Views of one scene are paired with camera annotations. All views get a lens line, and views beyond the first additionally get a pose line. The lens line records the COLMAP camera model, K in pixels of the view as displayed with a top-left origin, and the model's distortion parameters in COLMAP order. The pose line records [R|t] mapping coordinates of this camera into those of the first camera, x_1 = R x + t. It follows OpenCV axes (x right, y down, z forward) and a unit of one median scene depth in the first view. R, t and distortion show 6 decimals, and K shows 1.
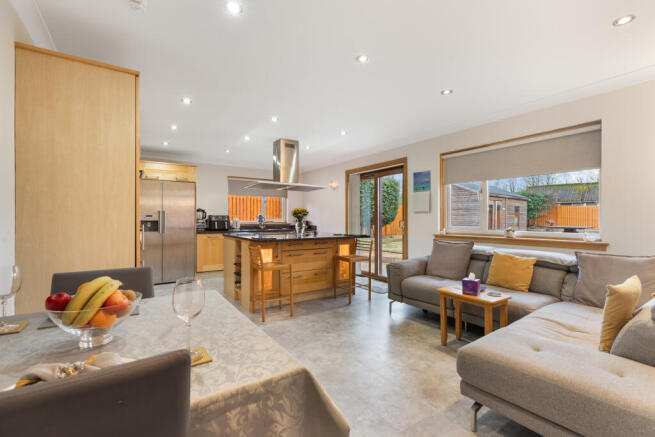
lens RADIAL K [[306.2, 0, 332.3], [0, 306.2, 216.1], [0, 0, 1]] dist [0.000649, -0.000121]
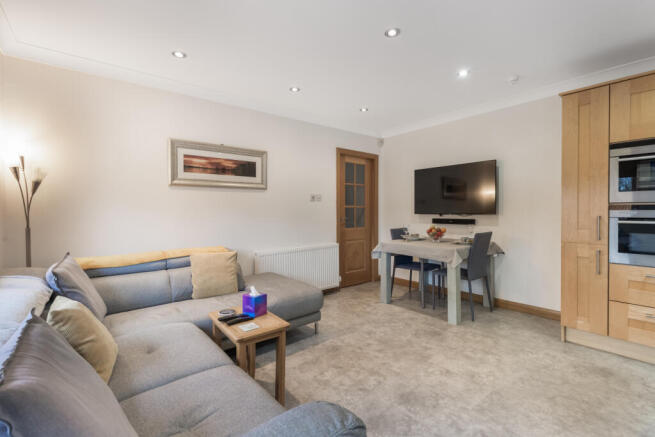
lens RADIAL K [[302.7, 0, 336.6], [0, 302.7, 215.0], [0, 0, 1]] dist [0.014825, 0.000048]
pose [[-0.995222, 0.006490, -0.097423, 0.191214], [0.006055, 0.999970, 0.004760, 0.007935], [0.097451, 0.004147, -0.995232, 1.019622]]
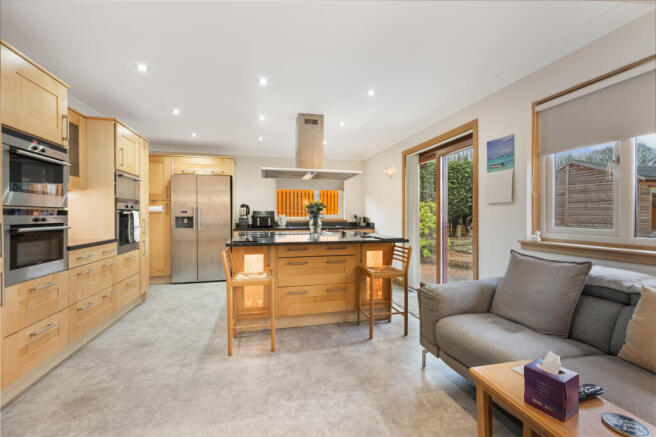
lens RADIAL K [[297.2, 0, 330.9], [0, 297.2, 218.1], [0, 0, 1]] dist [0.001306, -0.000183]
pose [[0.935539, 0.002098, -0.353217, 0.190816], [0.004897, 0.999809, 0.018907, 0.003157], [0.353190, -0.019418, 0.935350, 0.324667]]
